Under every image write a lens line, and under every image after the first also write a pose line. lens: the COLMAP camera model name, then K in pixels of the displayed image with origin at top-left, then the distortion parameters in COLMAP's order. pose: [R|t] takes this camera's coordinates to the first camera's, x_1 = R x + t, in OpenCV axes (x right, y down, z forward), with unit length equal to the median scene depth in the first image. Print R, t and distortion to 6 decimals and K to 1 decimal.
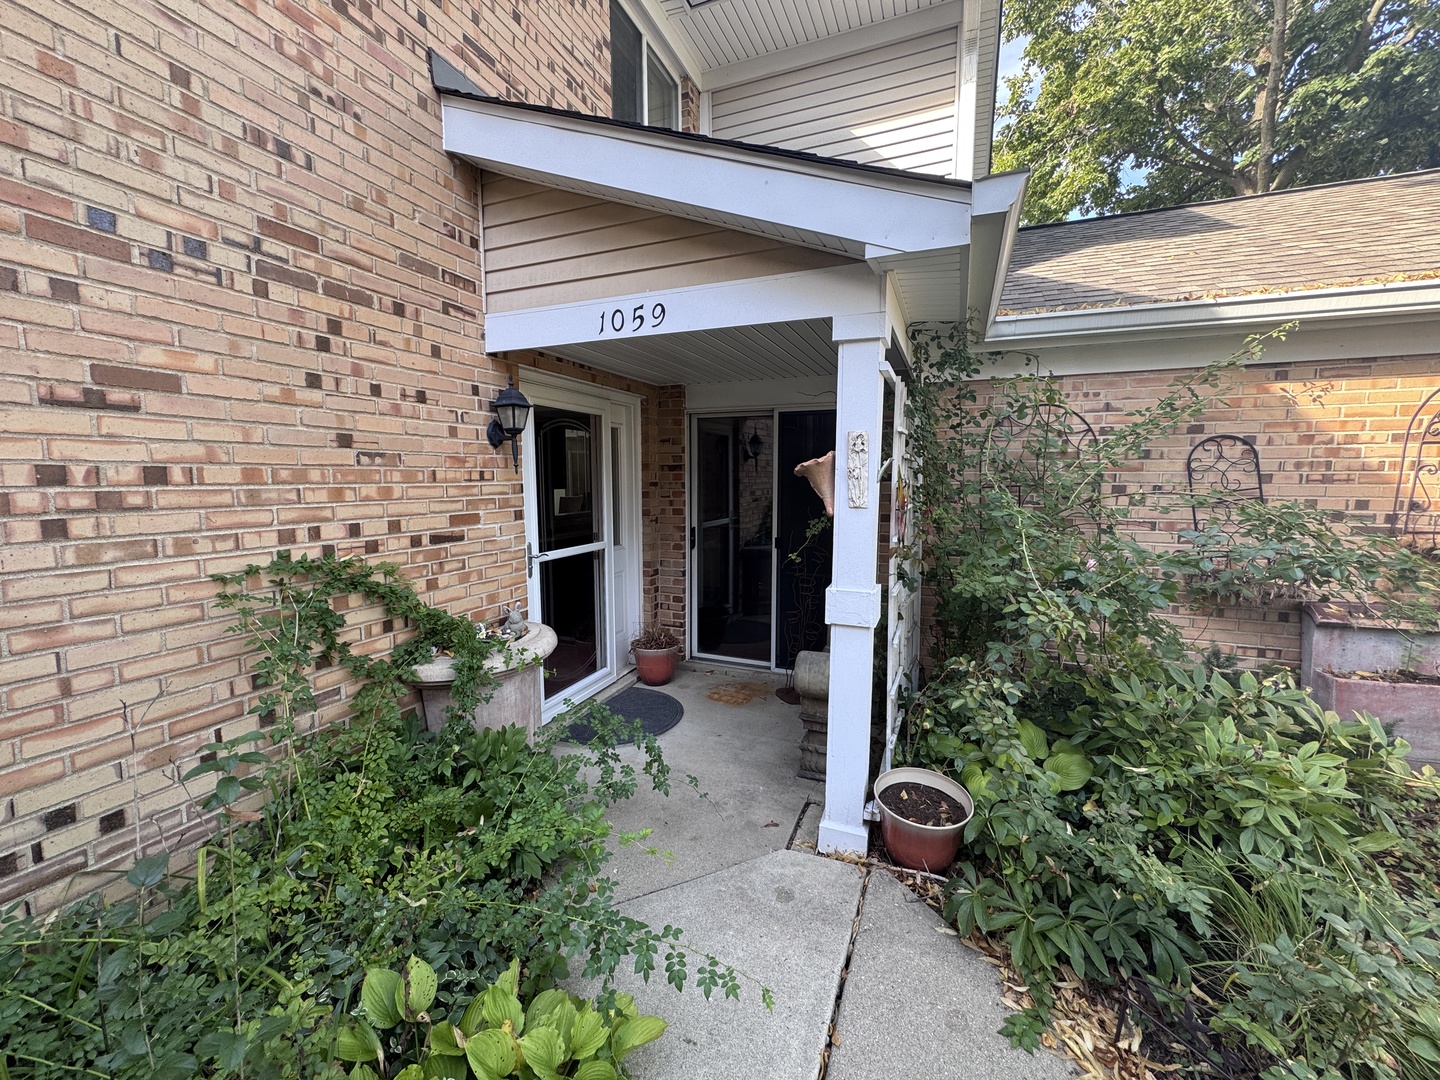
lens RADIAL K [[570.9, 0, 718.8], [0, 570.9, 537.5], [0, 0, 1]] dist [-0.000883, -0.000122]
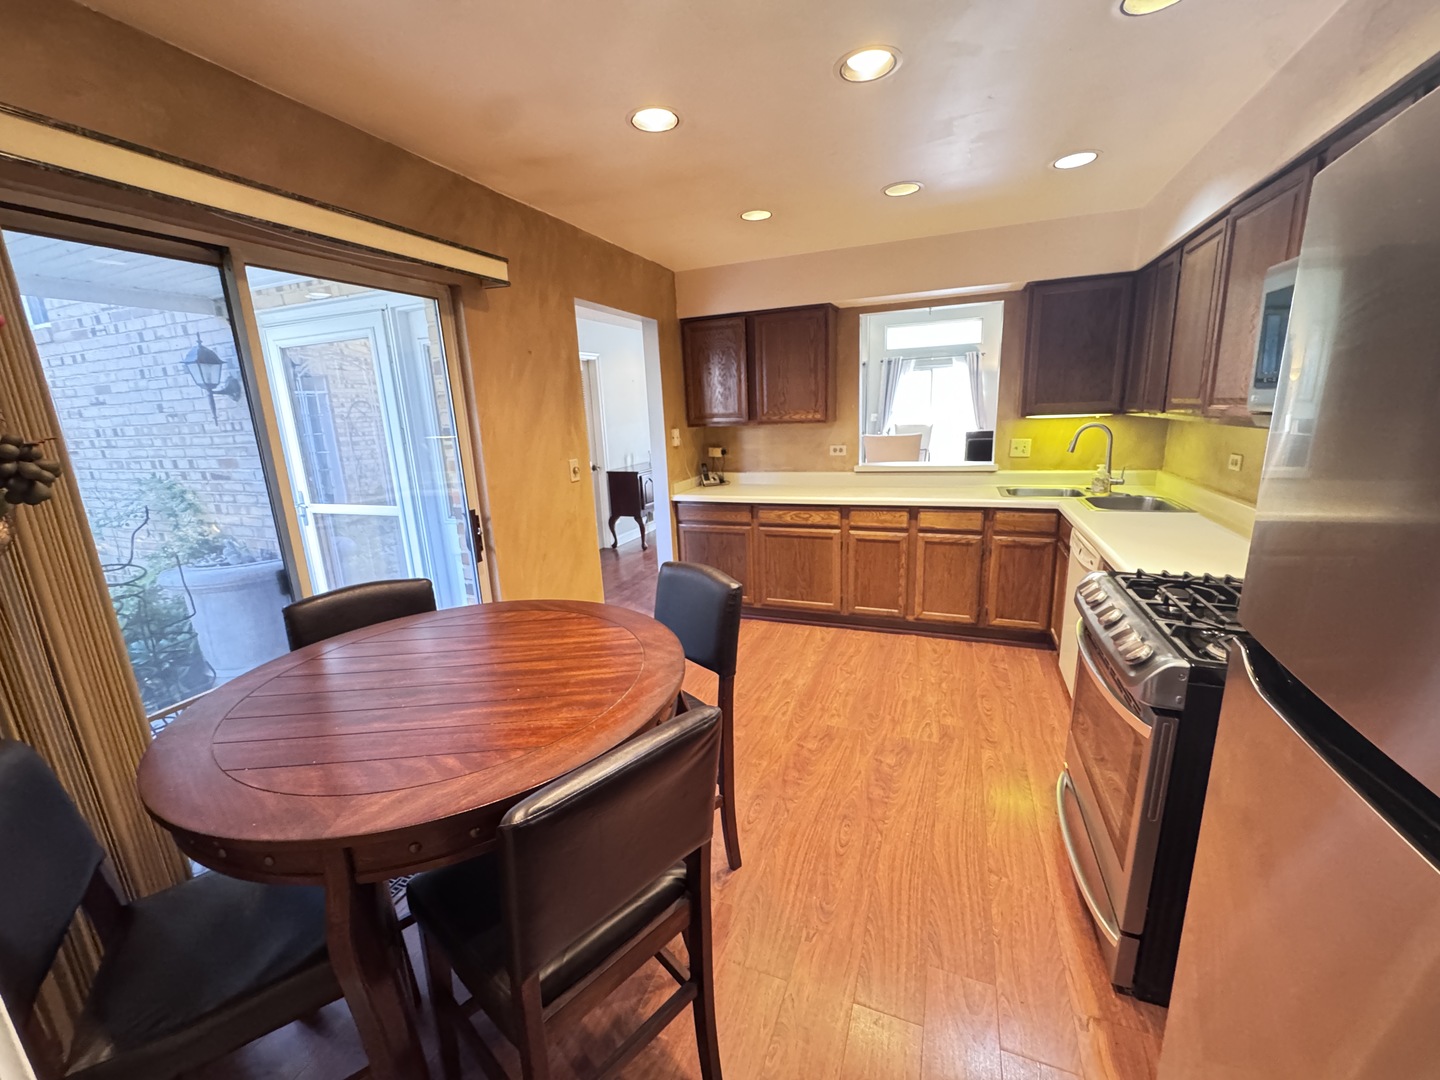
lens RADIAL K [[570.9, 0, 718.8], [0, 570.9, 537.5], [0, 0, 1]] dist [-0.000883, -0.000122]
pose [[0.013200, 0.222410, -0.974864, 0.900935], [-0.064317, 0.973119, 0.221141, -0.241298], [0.997842, 0.059781, 0.027150, 2.264073]]
